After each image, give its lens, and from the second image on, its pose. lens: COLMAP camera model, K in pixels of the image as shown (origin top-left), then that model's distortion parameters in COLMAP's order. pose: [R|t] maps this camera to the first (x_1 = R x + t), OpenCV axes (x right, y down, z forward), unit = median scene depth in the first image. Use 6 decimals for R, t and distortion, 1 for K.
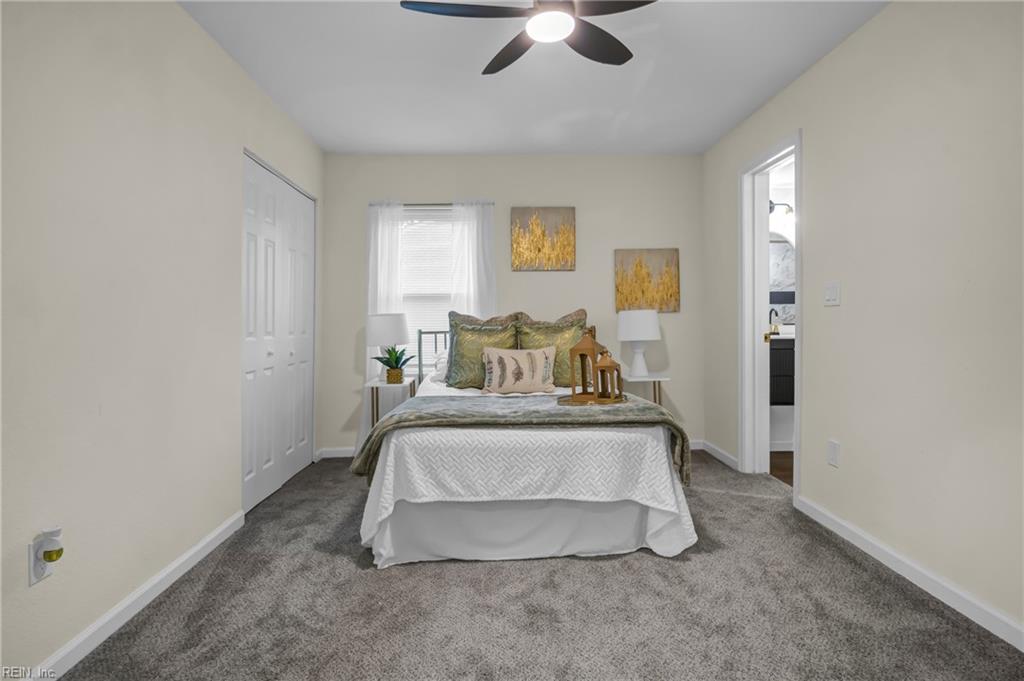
lens RADIAL K [[519.8, 0, 512.5], [0, 519.8, 333.3], [0, 0, 1]] dist [-0.006612, -0.000091]
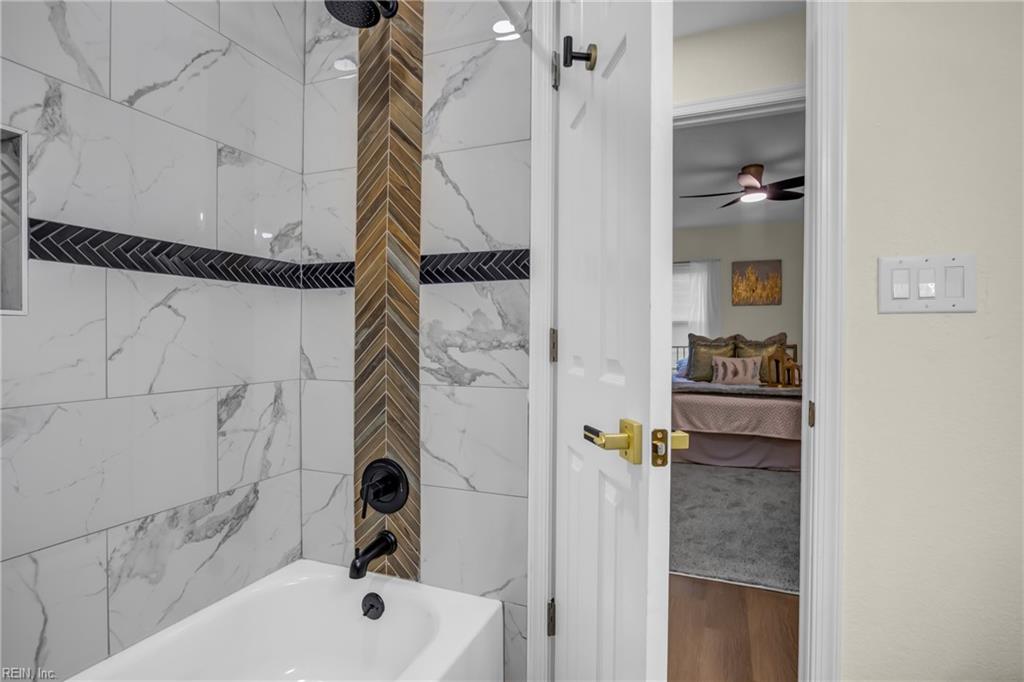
lens RADIAL K [[519.8, 0, 512.3], [0, 519.8, 343.8], [0, 0, 1]] dist [-0.006612, -0.000091]
pose [[0.919853, 0.014806, -0.391984, 0.003996], [-0.021558, 0.999685, -0.012829, 0.022618], [0.391671, 0.020251, 0.919883, -0.709483]]
